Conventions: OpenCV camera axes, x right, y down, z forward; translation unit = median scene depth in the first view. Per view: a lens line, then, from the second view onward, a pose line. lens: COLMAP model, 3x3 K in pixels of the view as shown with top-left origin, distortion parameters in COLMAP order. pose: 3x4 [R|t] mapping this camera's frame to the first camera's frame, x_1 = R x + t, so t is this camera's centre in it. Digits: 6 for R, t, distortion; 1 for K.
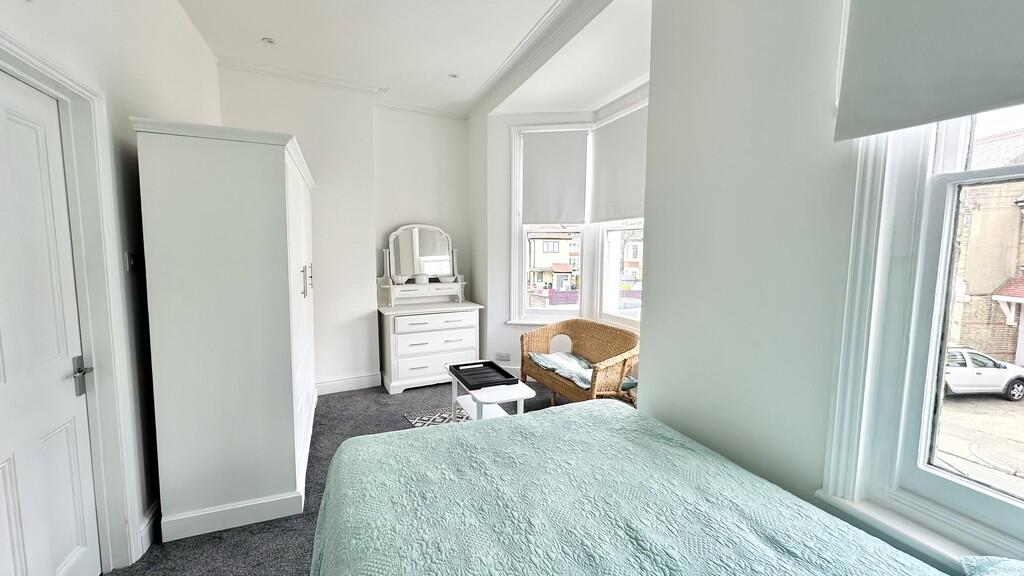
lens RADIAL K [[409.6, 0, 510.5], [0, 409.6, 287.7], [0, 0, 1]] dist [-0.000991, 0.000666]
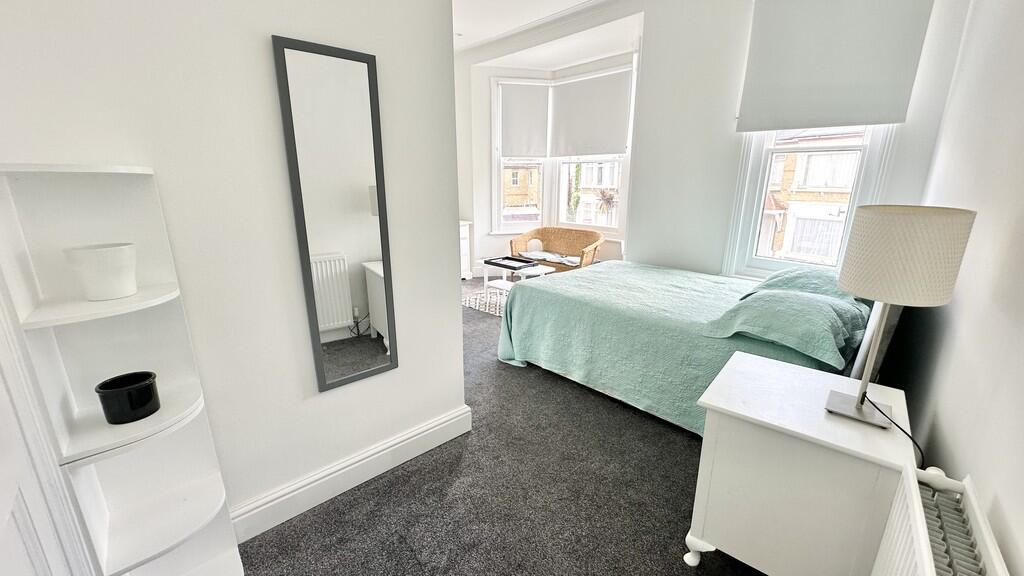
lens RADIAL K [[409.6, 0, 510.5], [0, 409.6, 287.7], [0, 0, 1]] dist [-0.000991, 0.000666]
pose [[0.937866, -0.093161, 0.334259, -0.444834], [0.034489, 0.983543, 0.177353, 0.026041], [-0.345281, -0.154805, 0.925644, -0.309633]]
